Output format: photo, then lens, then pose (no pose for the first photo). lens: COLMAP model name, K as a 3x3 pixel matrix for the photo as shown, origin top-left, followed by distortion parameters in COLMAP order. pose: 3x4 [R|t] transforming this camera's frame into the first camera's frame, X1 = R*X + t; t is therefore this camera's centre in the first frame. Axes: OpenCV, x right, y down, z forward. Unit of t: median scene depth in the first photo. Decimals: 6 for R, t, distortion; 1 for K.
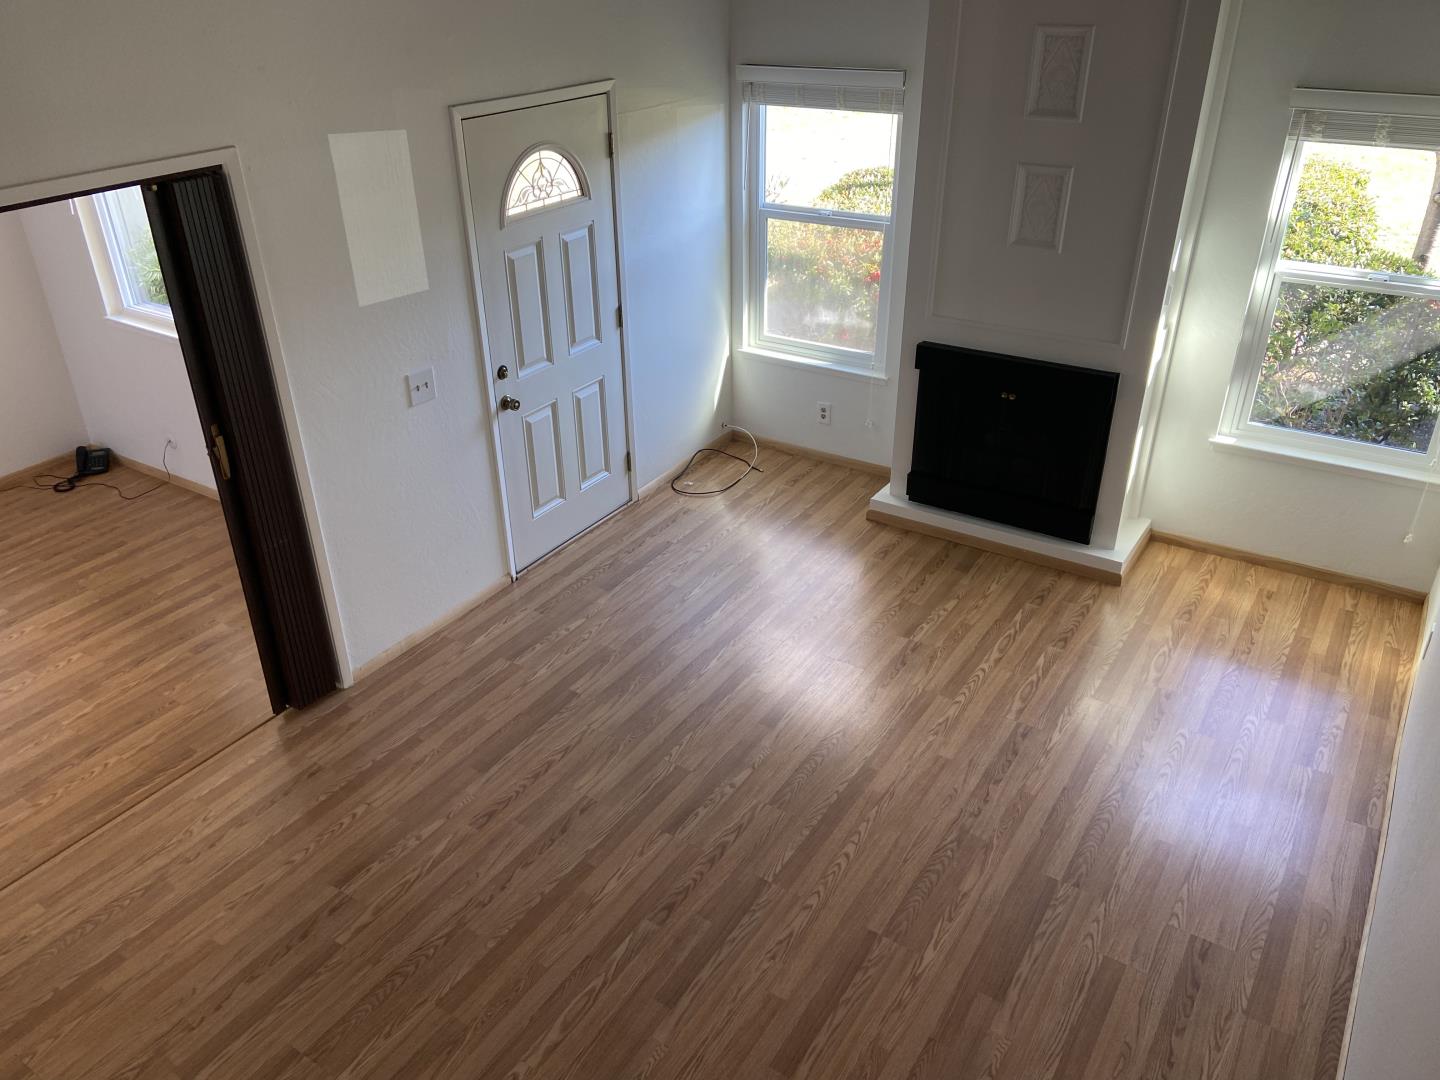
lens RADIAL K [[1073.9, 0, 714.5], [0, 1073.9, 544.5], [0, 0, 1]] dist [0.114334, -0.152016]
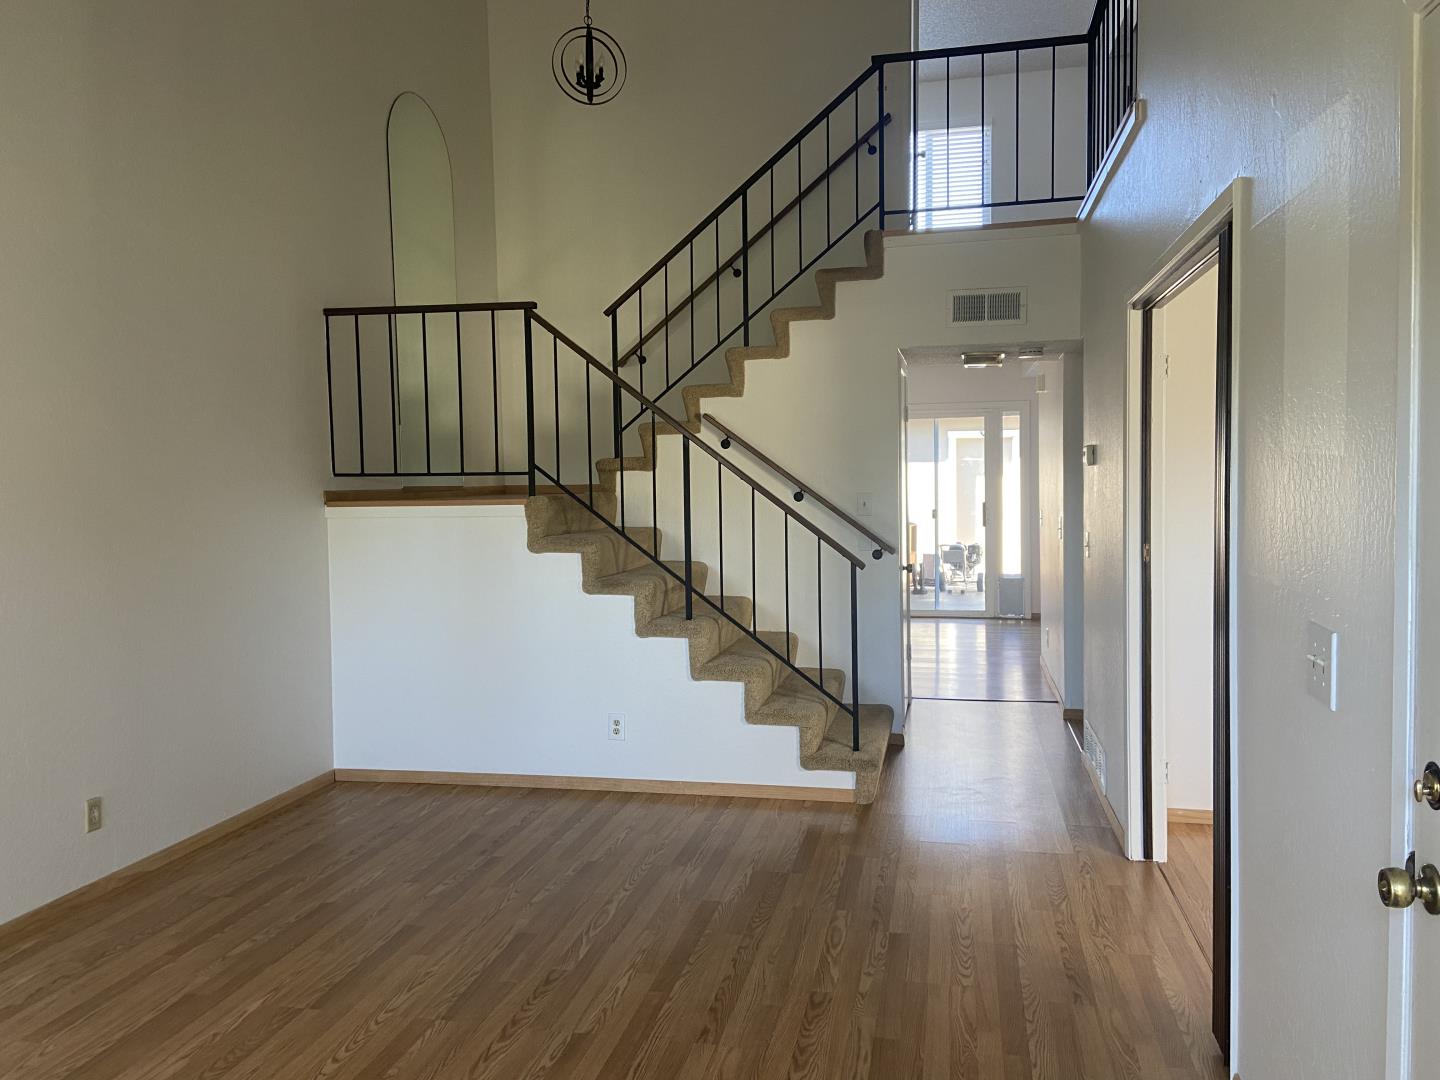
lens RADIAL K [[1070.4, 0, 727.1], [0, 1070.4, 523.1], [0, 0, 1]] dist [0.108350, -0.148091]
pose [[-0.931174, 0.040094, -0.362363, 0.104854], [-0.155641, 0.855090, 0.494568, -0.364937], [0.329682, 0.516928, -0.789997, 1.218992]]
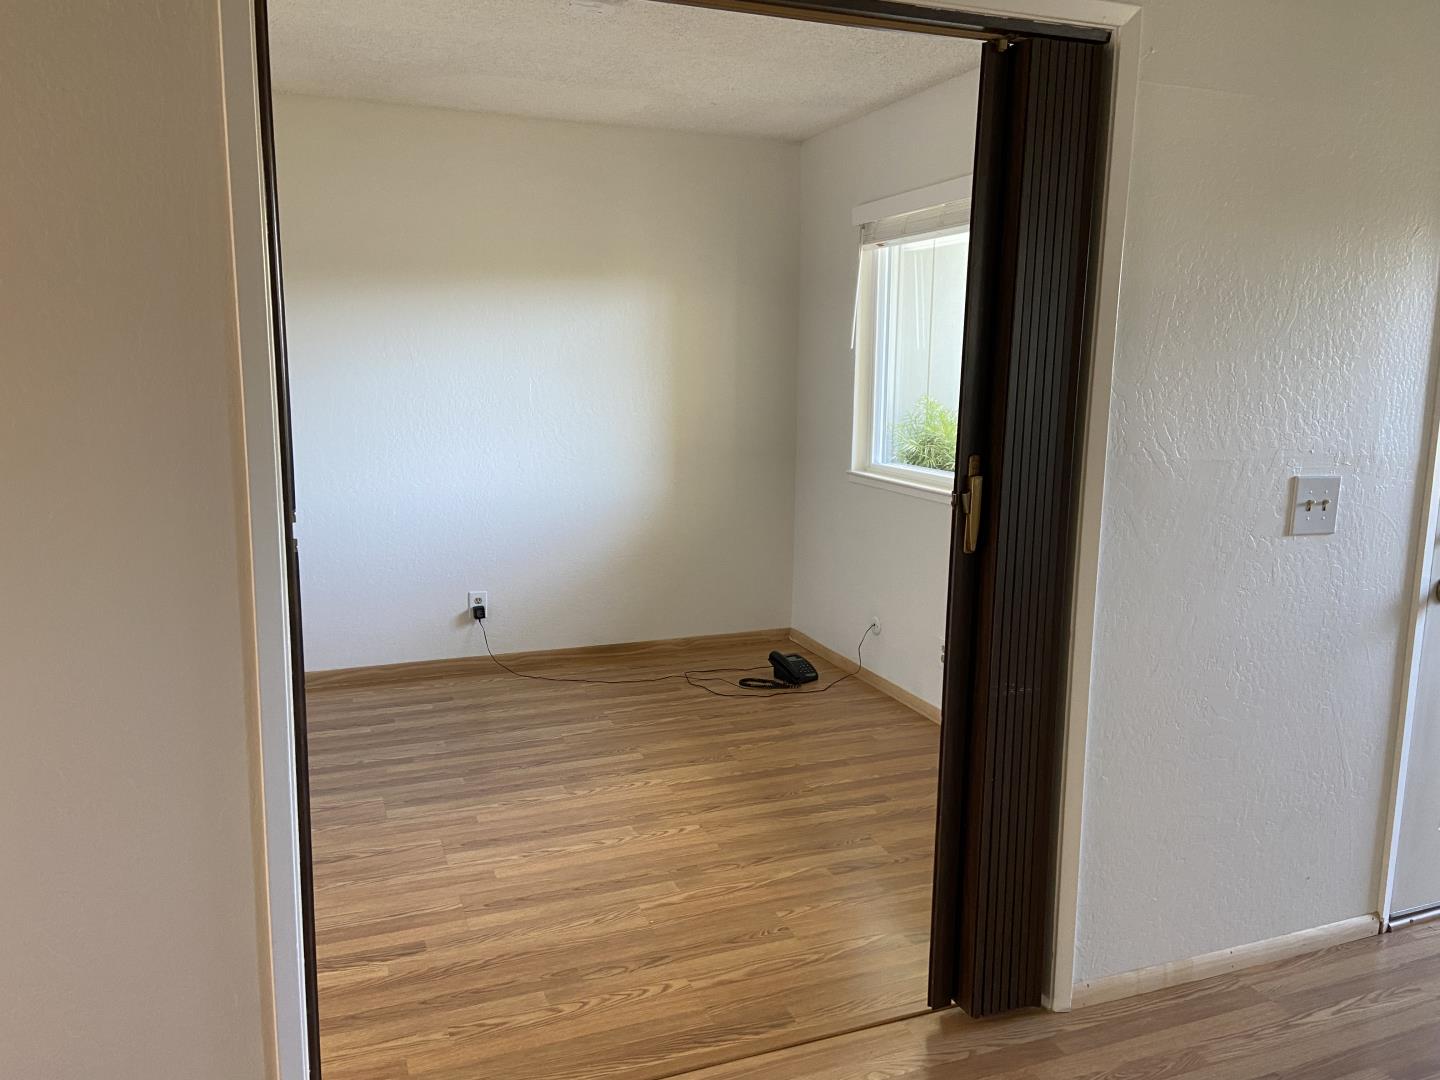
lens RADIAL K [[1073.9, 0, 714.5], [0, 1073.9, 544.5], [0, 0, 1]] dist [0.114334, -0.152016]
pose [[0.806058, 0.115142, -0.580529, -0.188062], [-0.302052, 0.923561, -0.236217, 0.098559], [0.508955, 0.365755, 0.779223, 0.407369]]
